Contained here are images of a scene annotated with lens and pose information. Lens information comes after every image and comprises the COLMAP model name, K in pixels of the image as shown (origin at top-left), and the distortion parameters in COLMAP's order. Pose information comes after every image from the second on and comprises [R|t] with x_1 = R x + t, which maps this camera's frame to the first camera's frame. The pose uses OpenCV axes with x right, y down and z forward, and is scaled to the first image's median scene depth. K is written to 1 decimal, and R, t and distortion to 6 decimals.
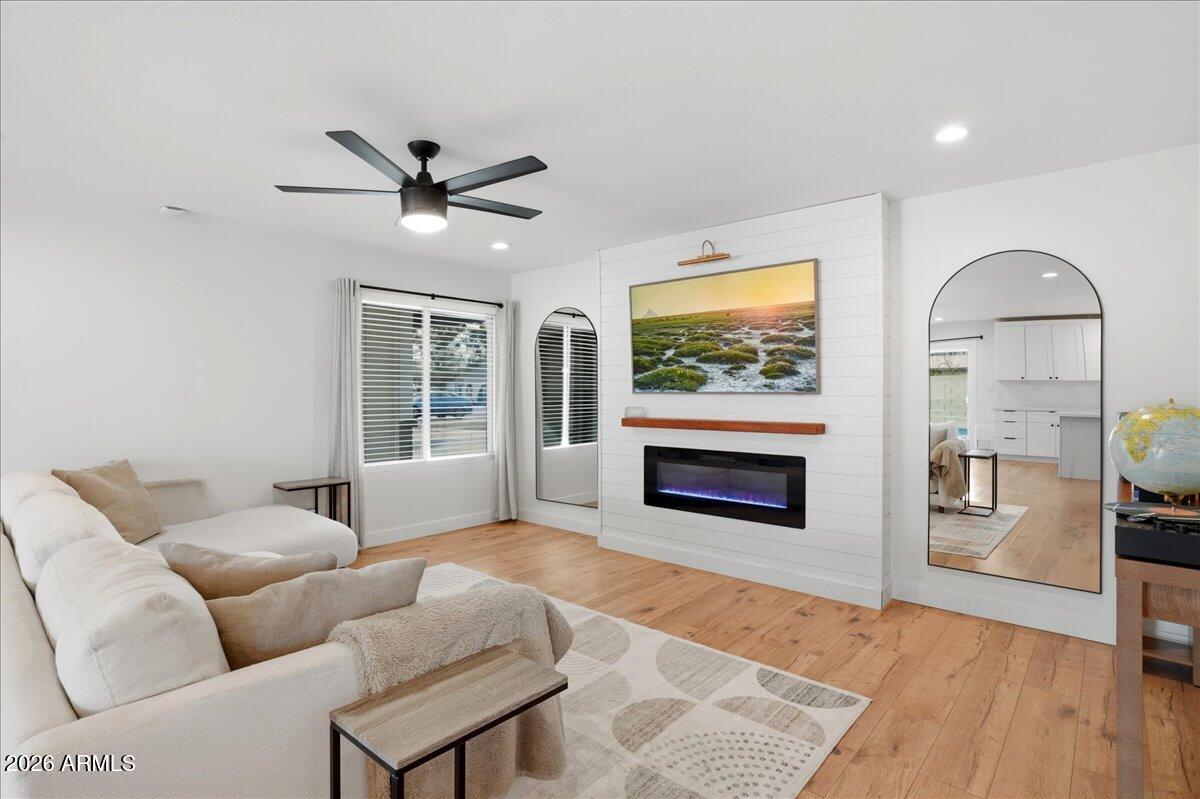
lens RADIAL K [[595.4, 0, 593.7], [0, 595.4, 388.9], [0, 0, 1]] dist [-0.004799, 0.000622]
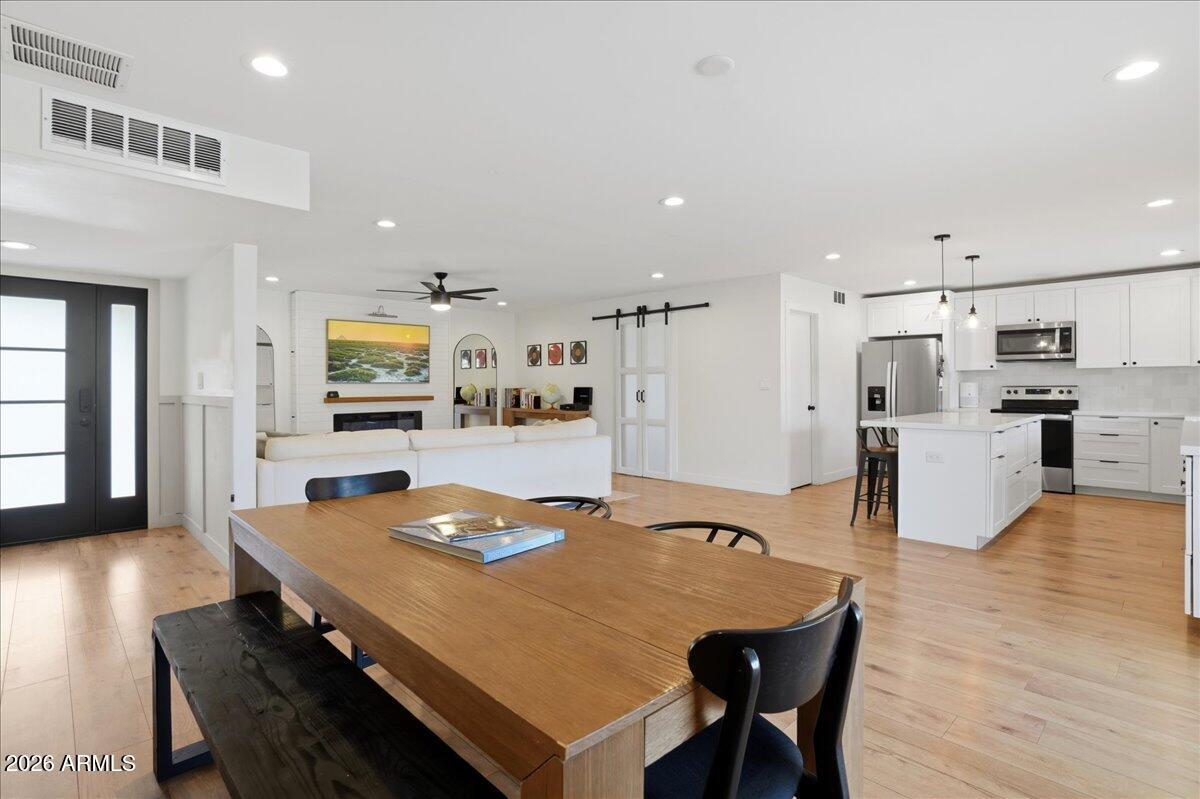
lens RADIAL K [[595.4, 0, 598.8], [0, 595.4, 389.6], [0, 0, 1]] dist [-0.004799, 0.000622]
pose [[0.076710, -0.002819, 0.997049, -1.851695], [0.007484, 0.999969, 0.002251, 0.032215], [-0.997025, 0.007289, 0.076729, 0.145295]]
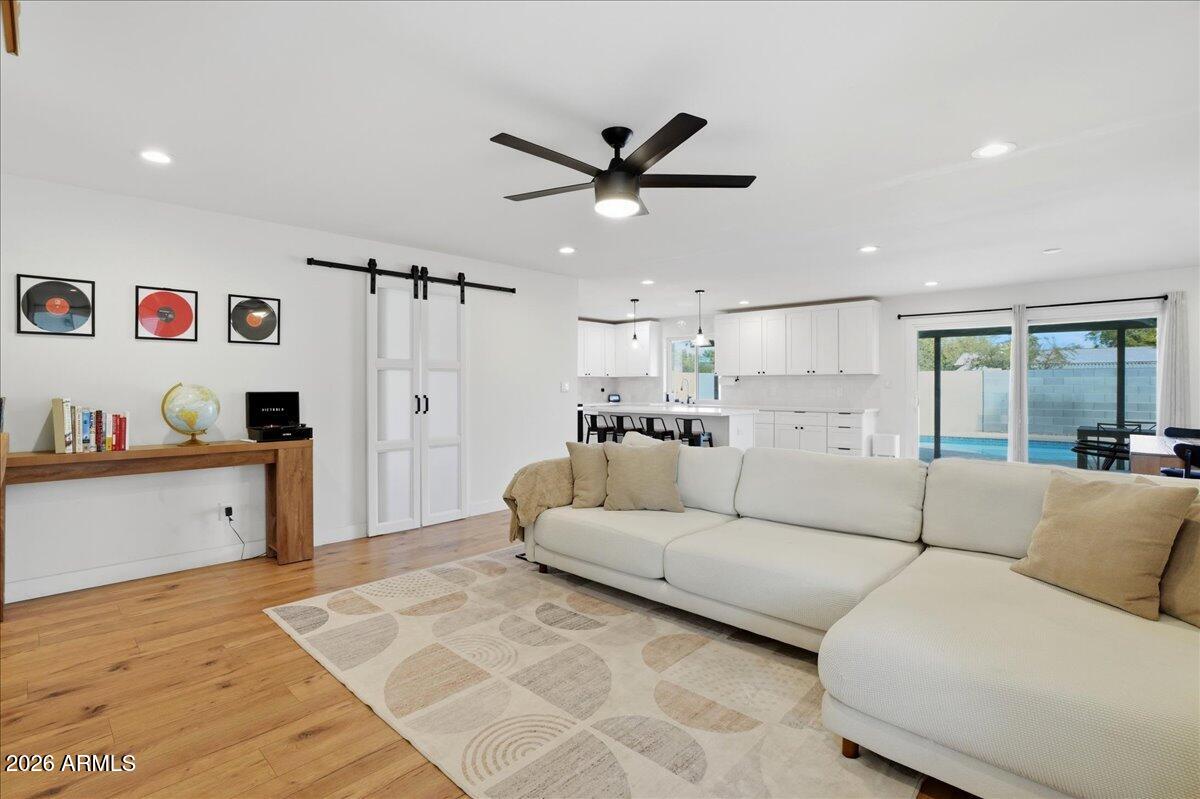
lens RADIAL K [[595.4, 0, 600.1], [0, 595.4, 400.2], [0, 0, 1]] dist [-0.004799, 0.000622]
pose [[-0.999512, 0.002097, 0.031156, -0.214058], [0.002986, 0.999589, 0.028513, 0.013217], [-0.031084, 0.028592, -0.999108, 1.504438]]
